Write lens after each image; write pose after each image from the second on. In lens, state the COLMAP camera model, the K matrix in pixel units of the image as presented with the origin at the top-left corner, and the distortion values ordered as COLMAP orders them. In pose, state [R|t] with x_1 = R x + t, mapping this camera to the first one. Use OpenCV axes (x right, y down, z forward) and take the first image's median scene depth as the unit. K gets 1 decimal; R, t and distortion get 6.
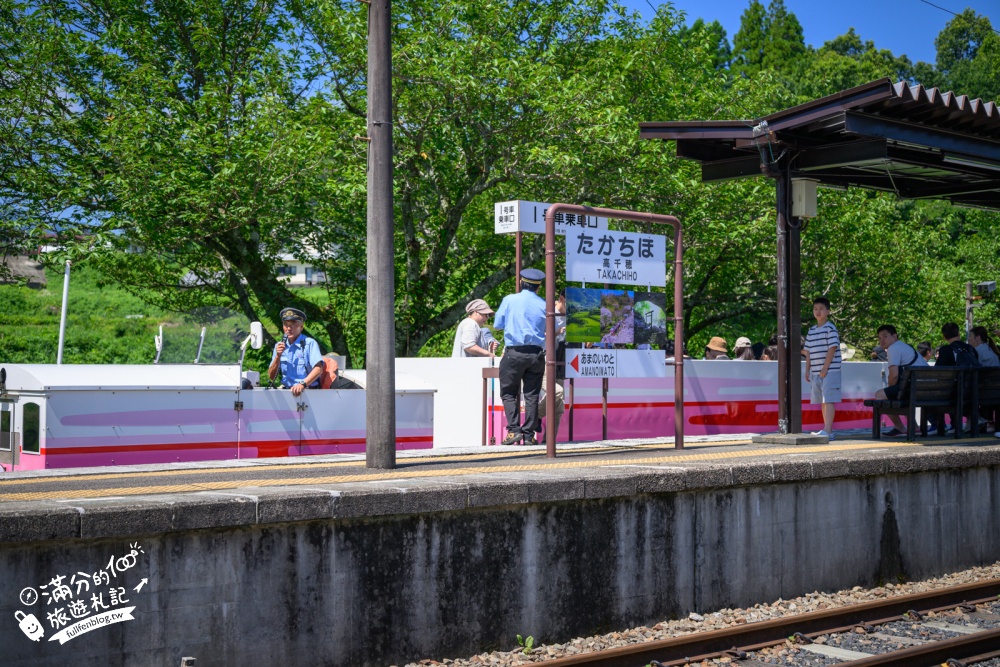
lens RADIAL K [[1373.5, 0, 503.0], [0, 1373.5, 340.3], [0, 0, 1]] dist [0.010007, 0.000000]
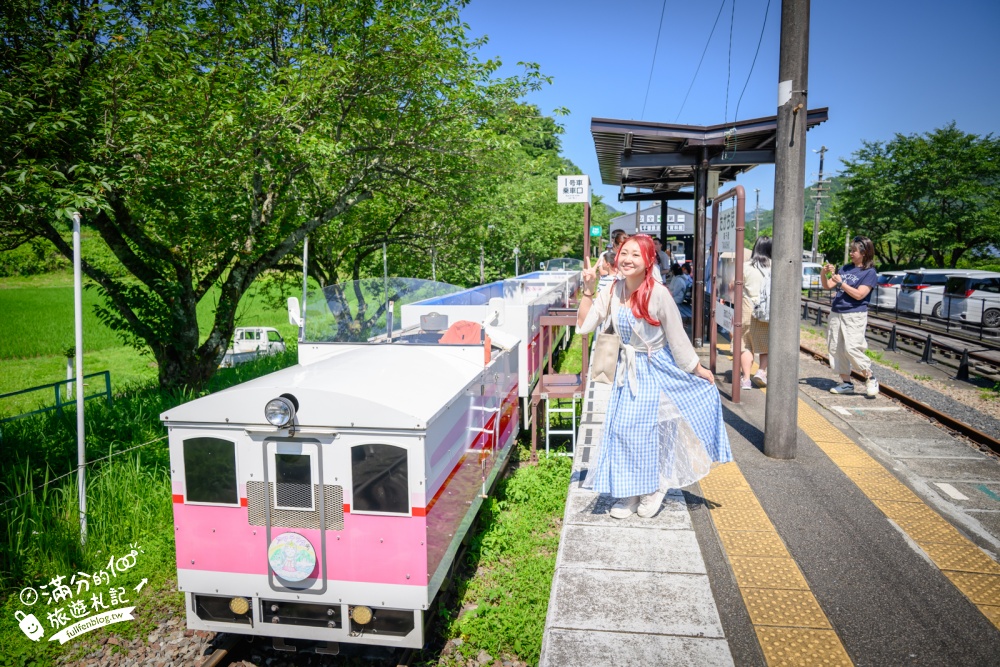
lens RADIAL K [[672.9, 0, 501.6], [0, 672.9, 336.2], [0, 0, 1]] dist [0.002203, -0.002718]
pose [[0.774205, -0.087726, 0.626826, -0.470747], [-0.001065, 0.990166, 0.139892, -0.051792], [-0.632934, -0.108972, 0.766498, 0.664398]]
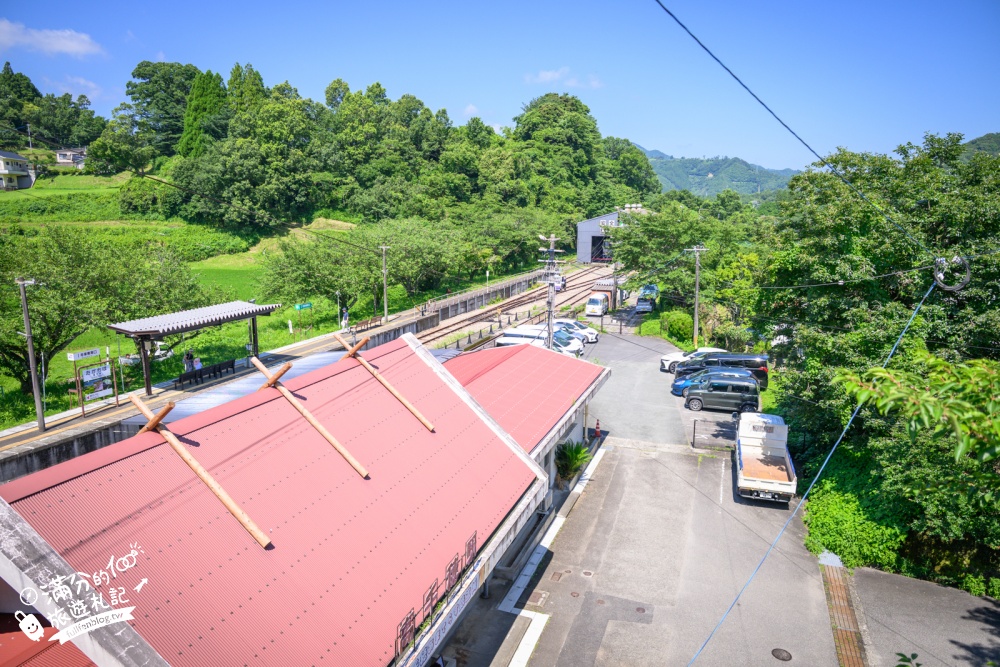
lens RADIAL K [[672.9, 0, 501.5], [0, 672.9, 339.7], [0, 0, 1]] dist [0.002203, -0.002718]
pose [[0.879572, -0.089845, 0.467205, 0.241054], [-0.013644, 0.976840, 0.213536, -0.702022], [-0.475570, -0.194194, 0.857975, -1.671467]]
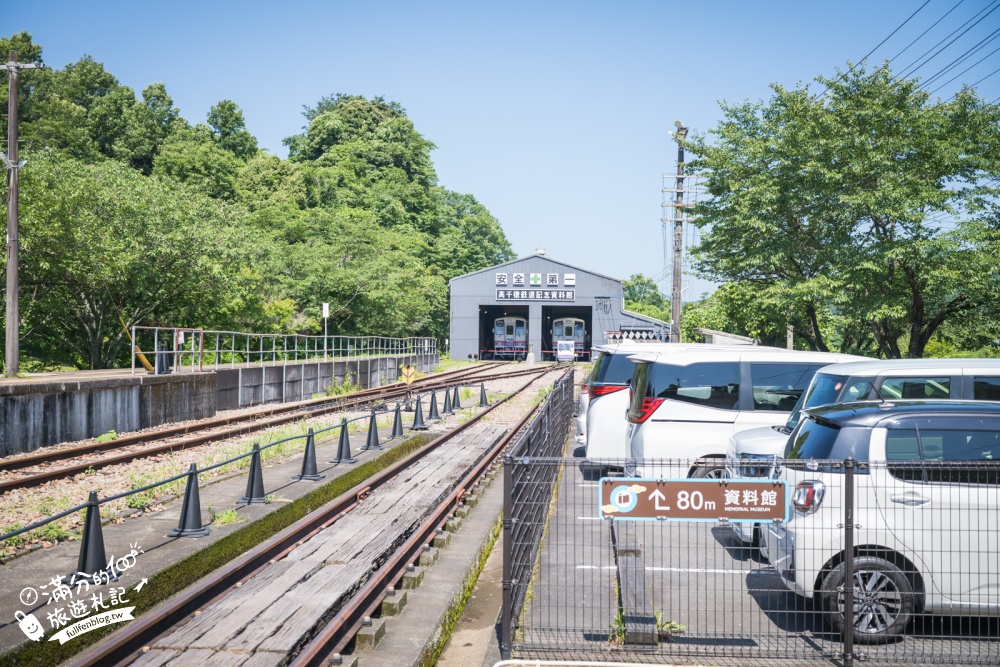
lens RADIAL K [[1032.4, 0, 498.9], [0, 1032.4, 336.5], [0, 0, 1]] dist [0.048621, 0.000000]
pose [[0.731139, 0.009134, 0.682168, 1.055153], [-0.020405, 0.999756, 0.008482, 0.023773], [-0.681924, -0.020121, 0.731147, 0.688498]]
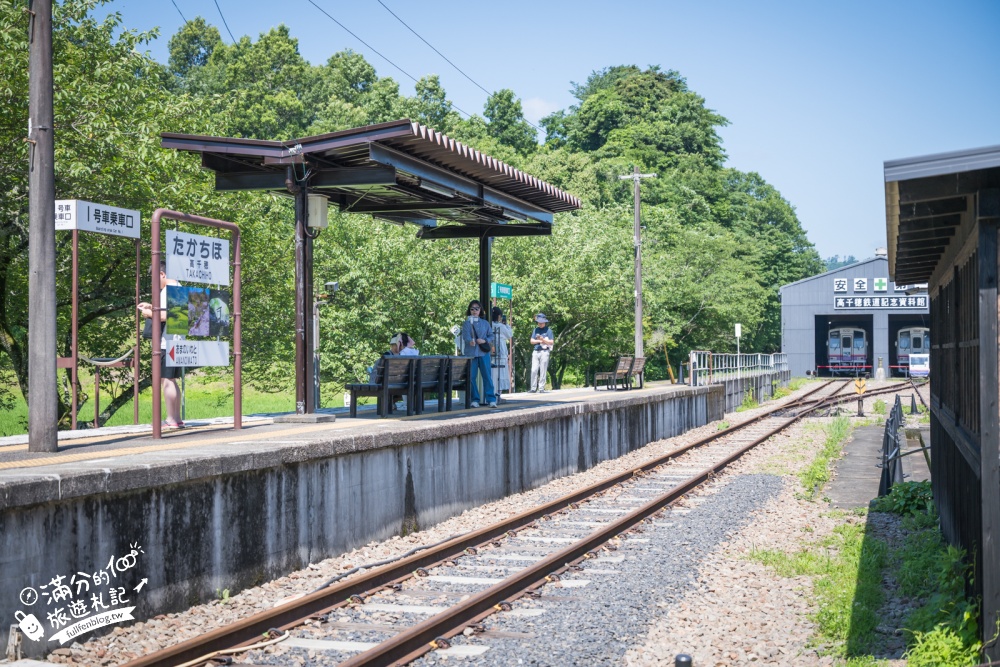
lens RADIAL K [[1373.5, 0, 492.0], [0, 1373.5, 333.4], [0, 0, 1]] dist [0.010007, 0.000000]
pose [[0.847442, 0.004783, 0.530867, -0.313421], [-0.005121, 0.999987, -0.000835, 0.000085], [-0.530864, -0.002011, 0.847455, -0.074920]]
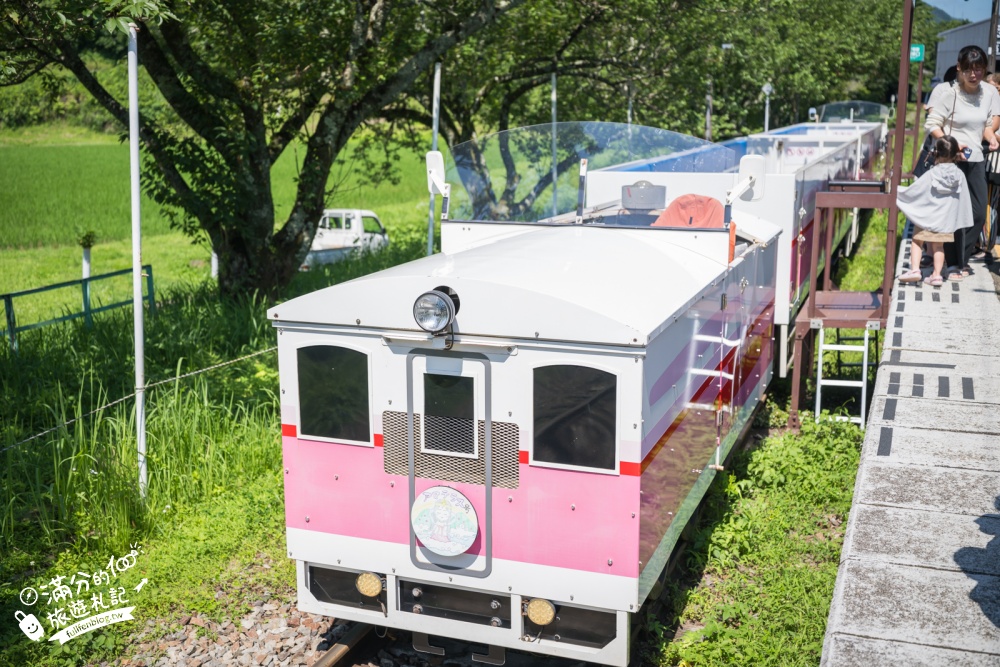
lens RADIAL K [[1114.8, 0, 499.5], [0, 1114.8, 337.1], [0, 0, 1]] dist [0.001445, 0.000000]
pose [[0.886952, -0.107844, 0.449095, -0.500157], [0.002218, 0.973341, 0.229354, -0.047027], [-0.461857, -0.202430, 0.863545, 0.645846]]
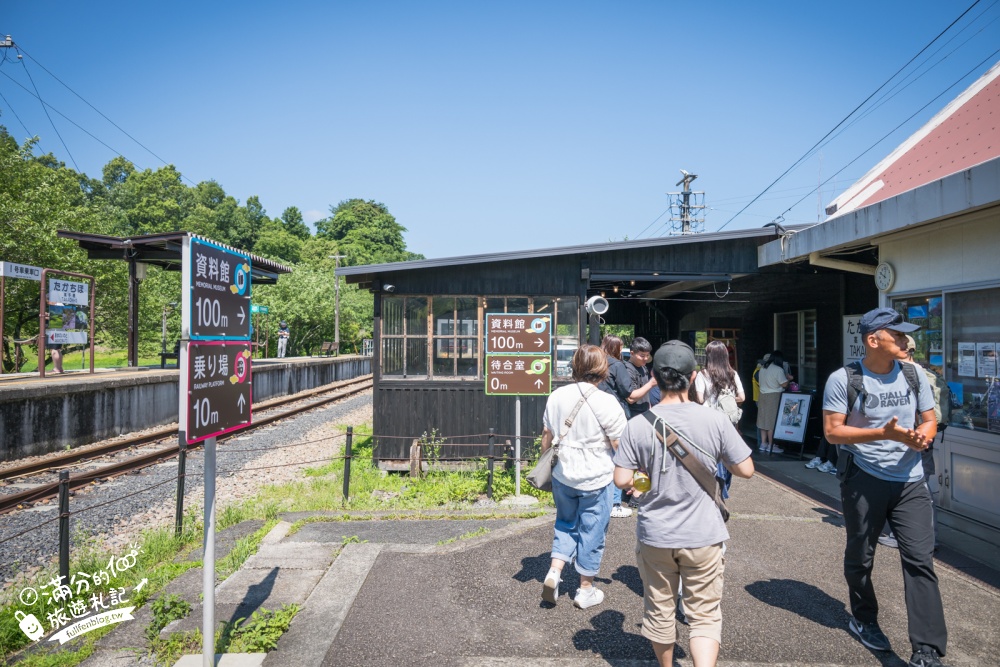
lens RADIAL K [[672.9, 0, 502.8], [0, 672.9, 329.8], [0, 0, 1]] dist [0.002203, -0.002718]
pose [[0.650915, 0.018351, 0.758929, -0.313552], [-0.020438, 0.999769, -0.006646, -0.004093], [-0.758876, -0.011185, 0.651140, -0.320960]]
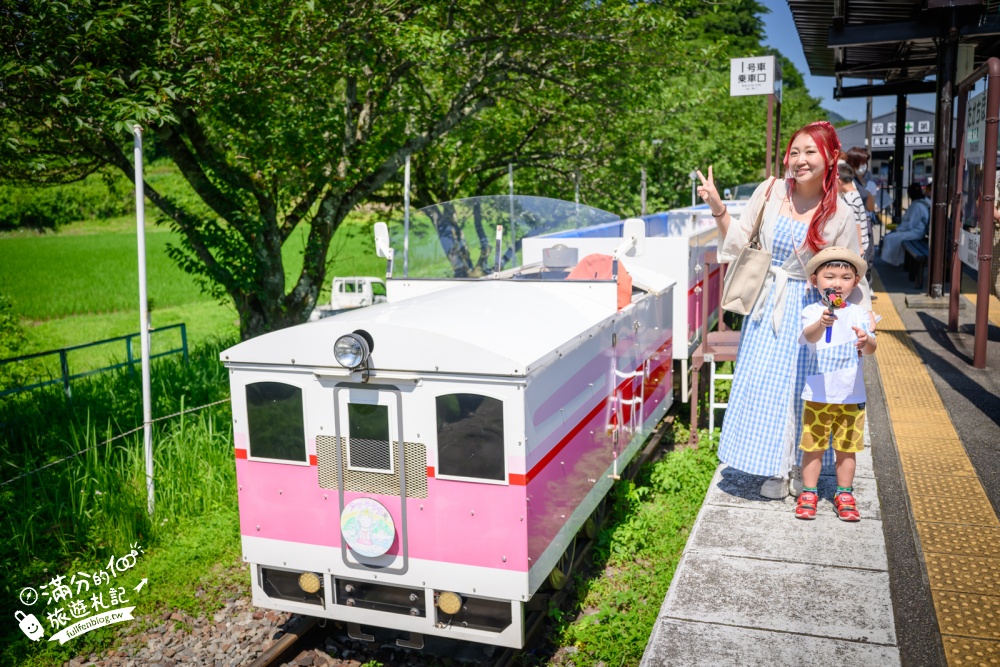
lens RADIAL K [[886.1, 0, 501.4], [0, 886.1, 337.6], [0, 0, 1]] dist [0.004172, -0.005502]
pose [[0.881788, -0.106159, 0.459543, -0.462461], [0.021556, 0.982393, 0.185580, -0.040064], [-0.471152, -0.153737, 0.868551, 0.644061]]
